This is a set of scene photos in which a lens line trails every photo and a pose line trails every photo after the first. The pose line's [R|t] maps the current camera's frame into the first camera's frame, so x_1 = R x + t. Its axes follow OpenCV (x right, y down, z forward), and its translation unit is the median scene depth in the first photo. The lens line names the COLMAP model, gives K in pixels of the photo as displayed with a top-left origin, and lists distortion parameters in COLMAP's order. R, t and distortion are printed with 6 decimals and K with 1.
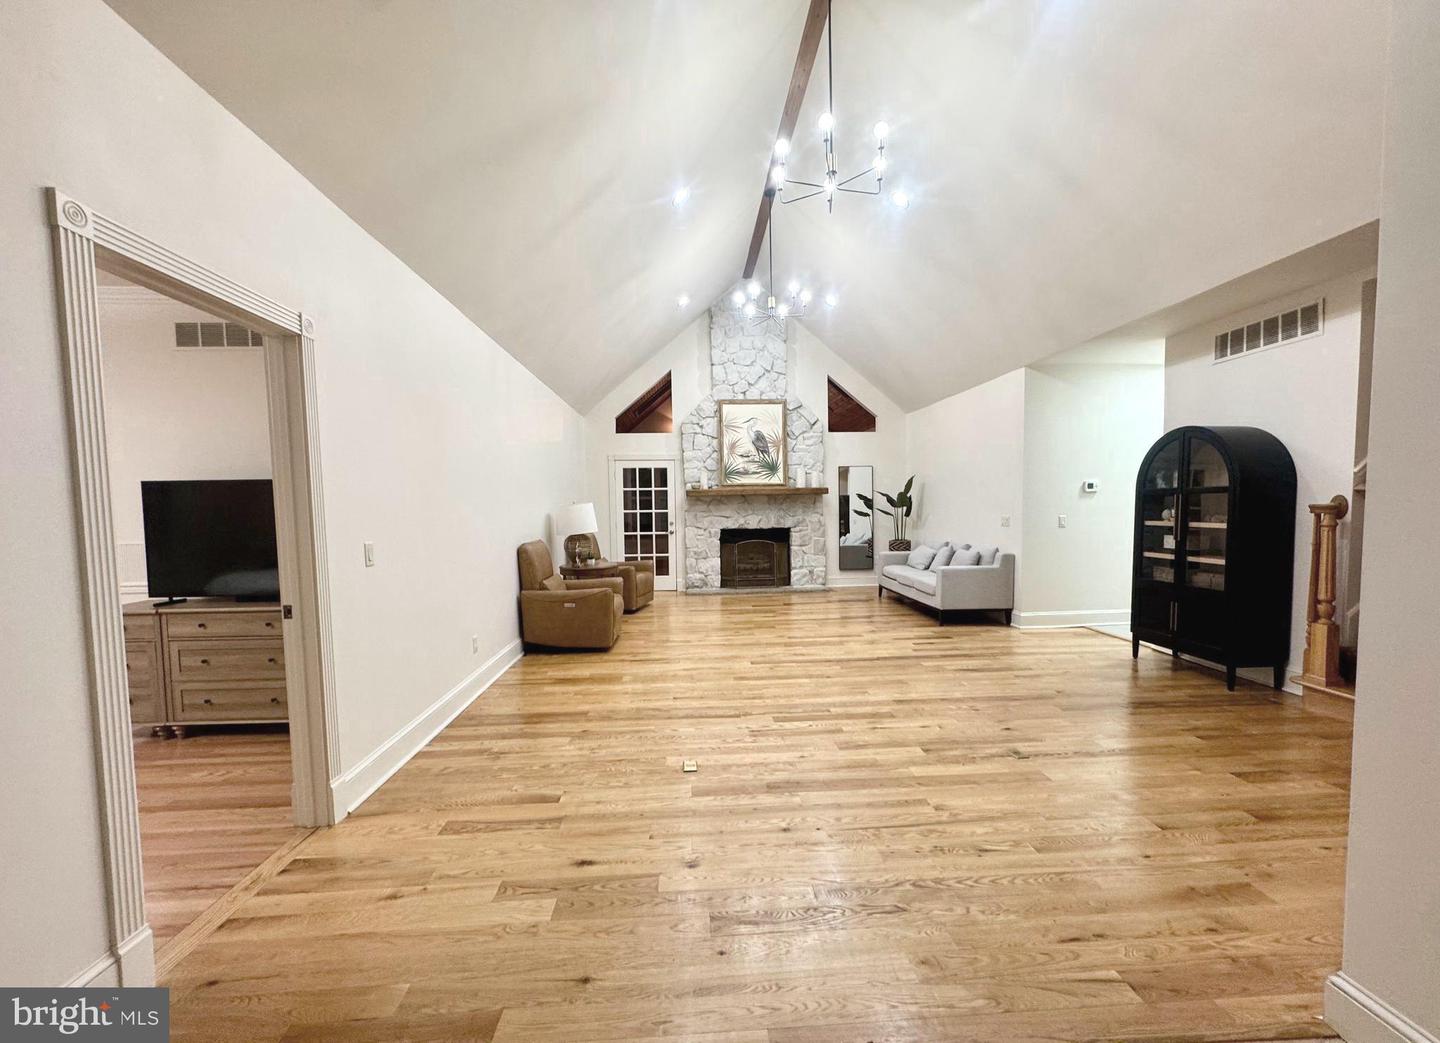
lens RADIAL K [[578.2, 0, 719.2], [0, 578.2, 534.9], [0, 0, 1]] dist [0.000885, -0.000026]
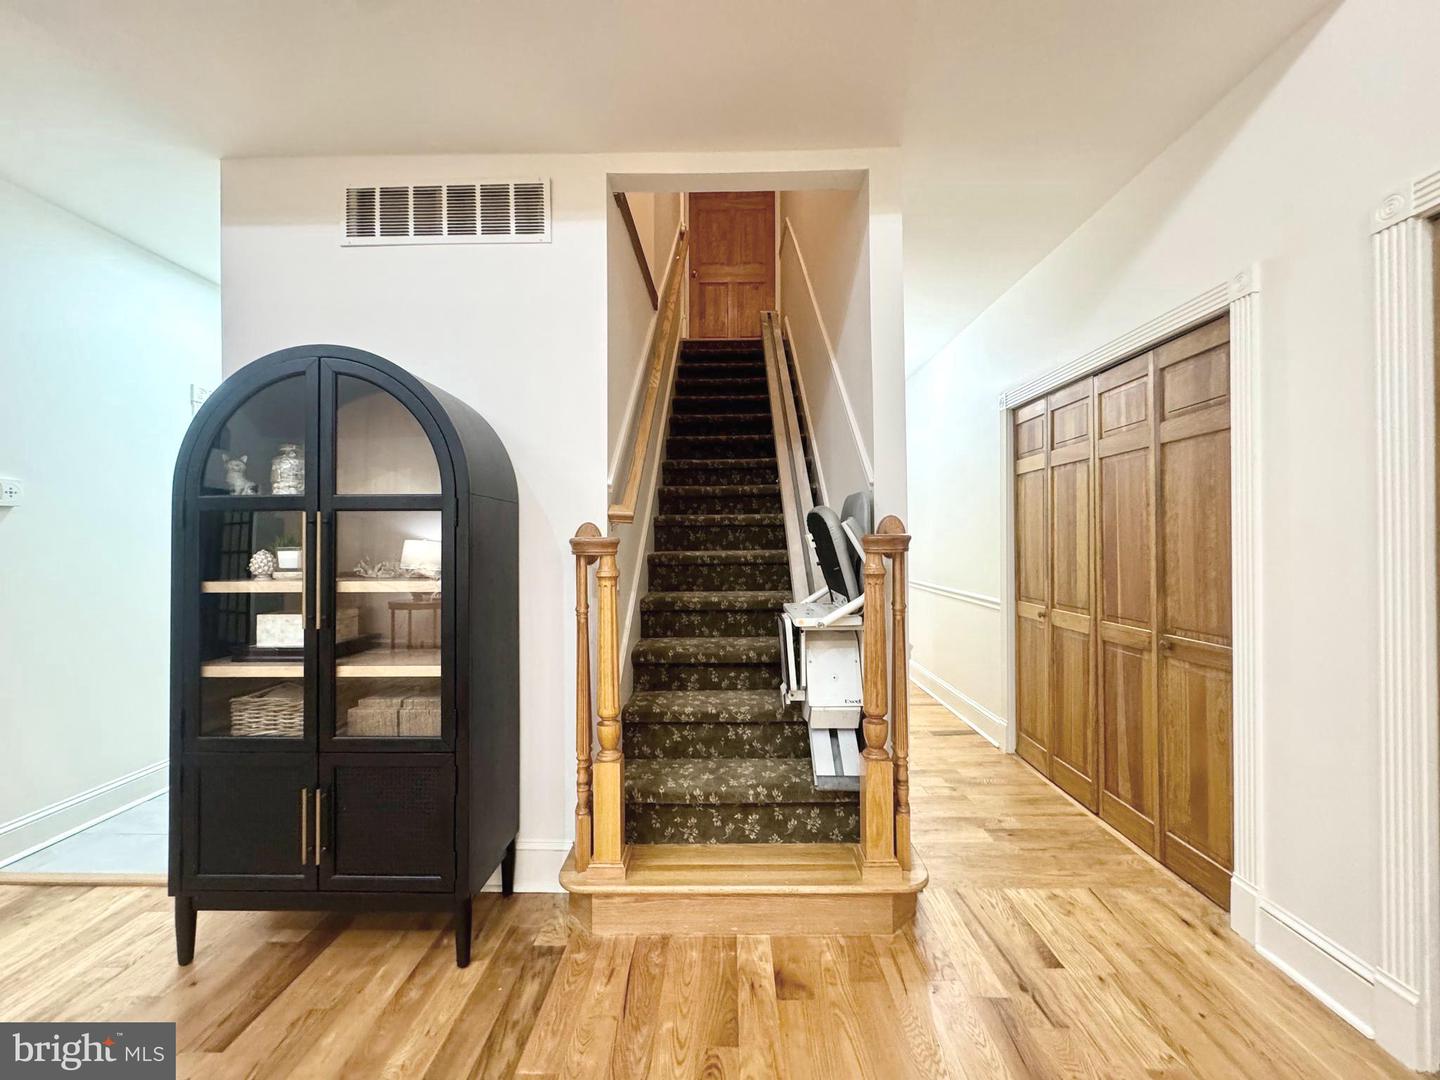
lens RADIAL K [[576.5, 0, 719.6], [0, 576.5, 549.5], [0, 0, 1]] dist [-0.001864, -0.000211]
pose [[0.077581, 0.018874, 0.996807, 0.421154], [0.059708, 0.997938, -0.023543, -0.017220], [-0.995197, 0.061344, 0.076294, 0.687158]]
